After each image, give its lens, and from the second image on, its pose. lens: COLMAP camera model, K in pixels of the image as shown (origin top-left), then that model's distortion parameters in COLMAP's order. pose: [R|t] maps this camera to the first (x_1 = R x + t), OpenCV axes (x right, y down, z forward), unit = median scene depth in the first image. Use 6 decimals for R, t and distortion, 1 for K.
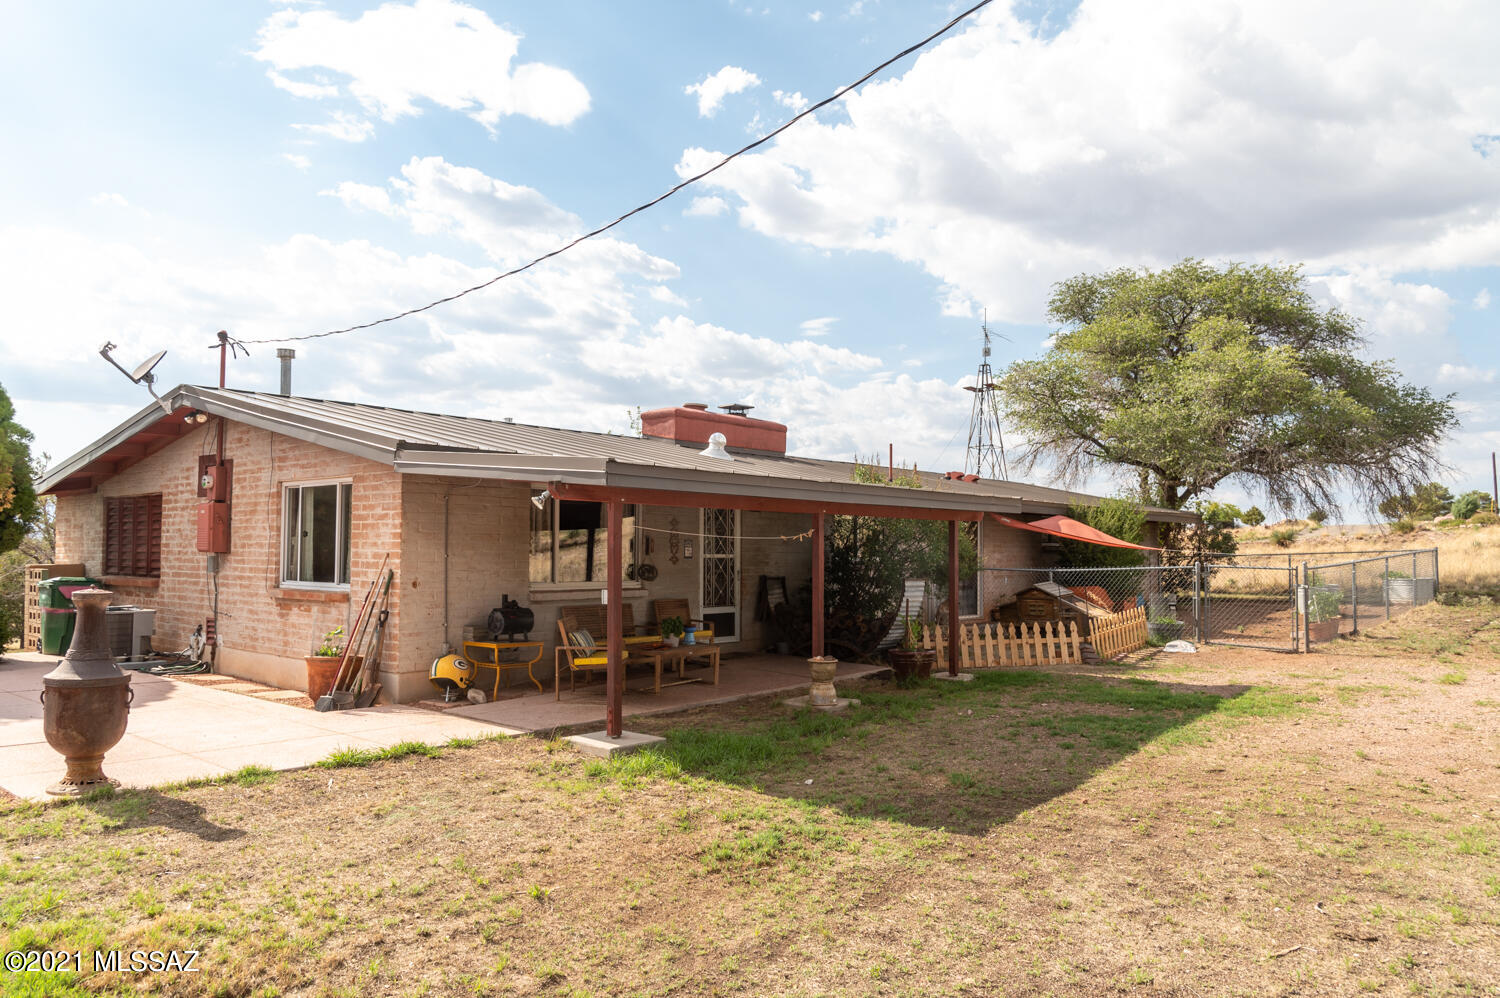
lens RADIAL K [[1023.1, 0, 750.0], [0, 1023.1, 499.0], [0, 0, 1]] dist [0.049263, -0.000264]
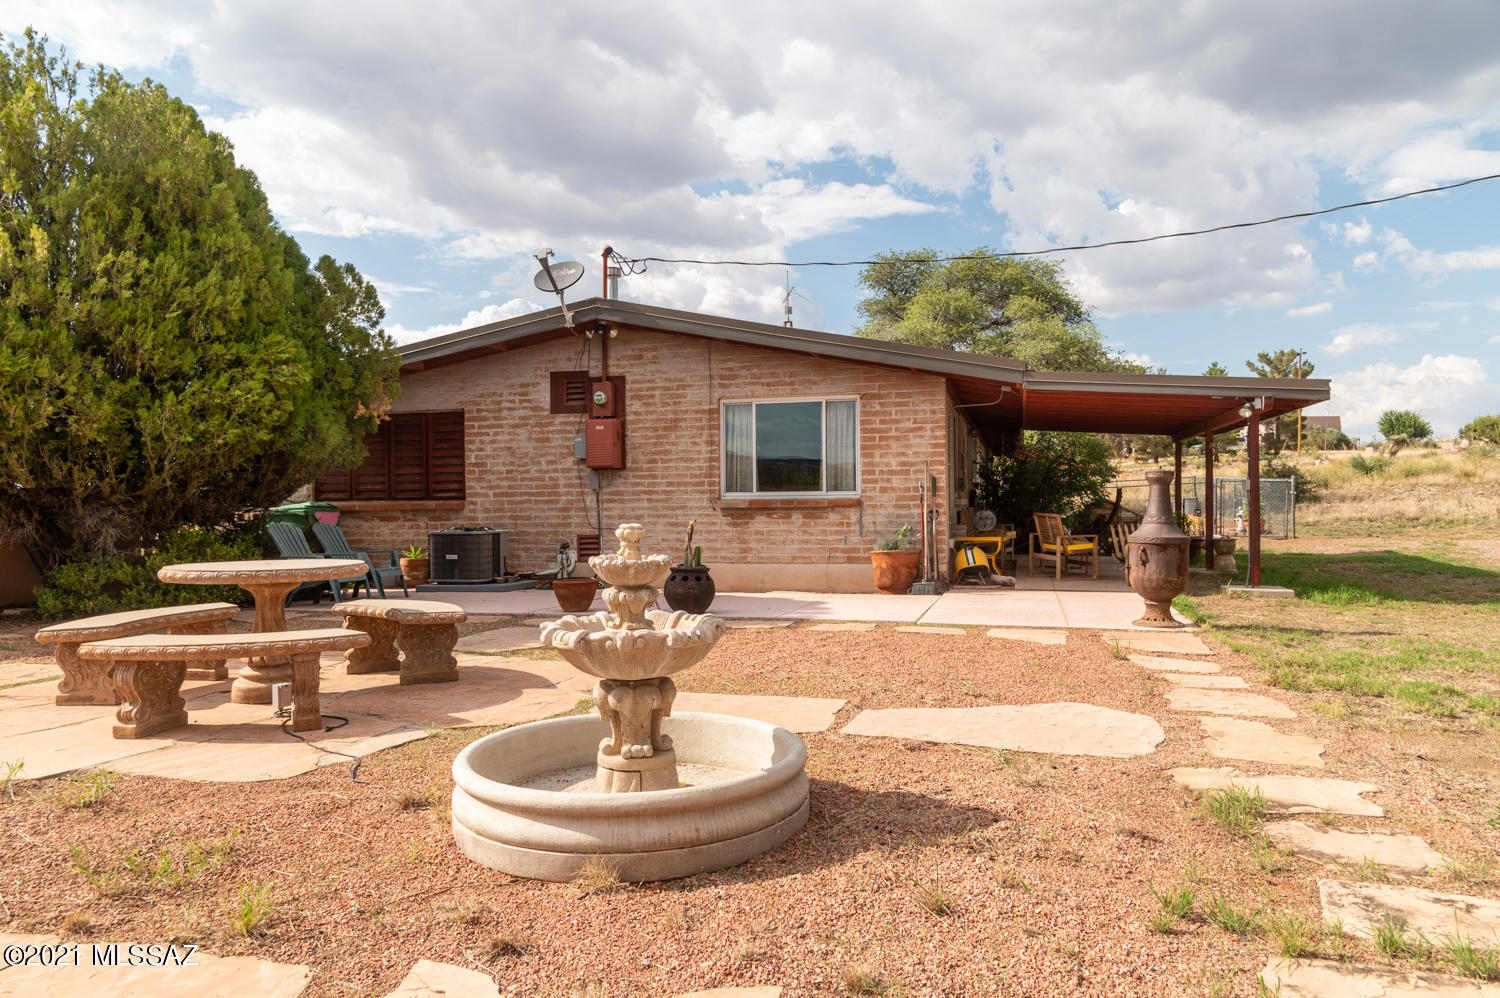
lens RADIAL K [[1020.6, 0, 750.0], [0, 1020.6, 499.0], [0, 0, 1]] dist [0.040430, -0.002623]
pose [[0.894849, -0.014312, 0.446139, -0.829863], [-0.005615, 0.999046, 0.043312, 0.037192], [-0.446333, -0.041263, 0.893915, 0.052301]]
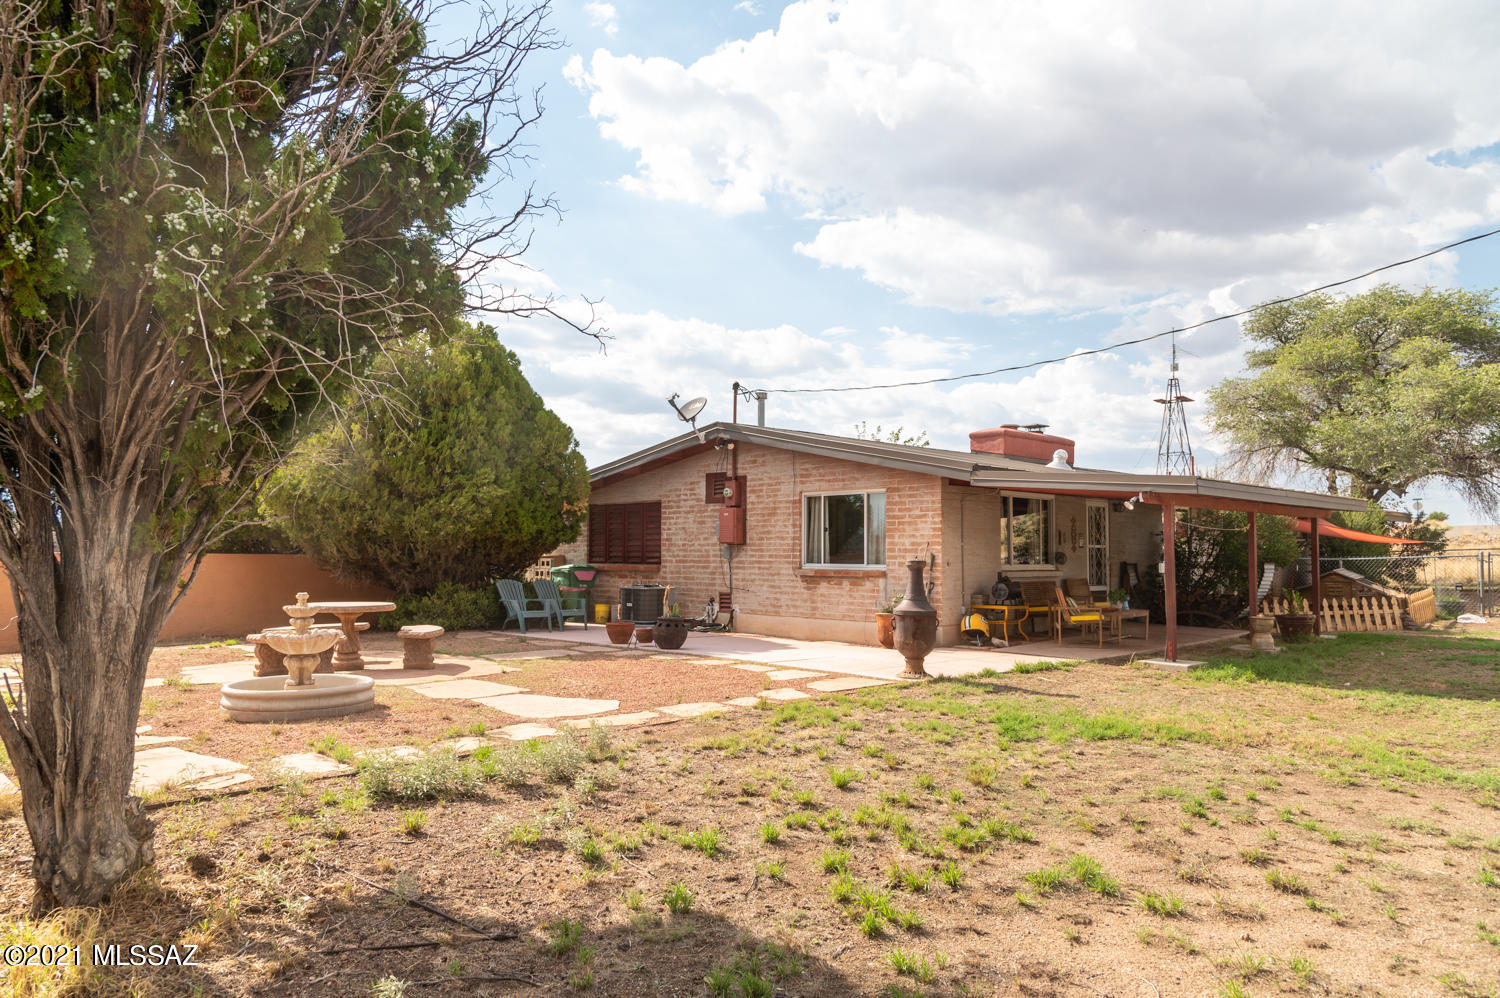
lens RADIAL K [[1020.6, 0, 750.0], [0, 1020.6, 499.0], [0, 0, 1]] dist [0.040430, -0.002623]
pose [[0.997711, -0.006832, -0.067281, -0.401329], [0.006549, 0.999969, -0.004425, -0.001644], [0.067309, 0.003975, 0.997724, -0.339716]]
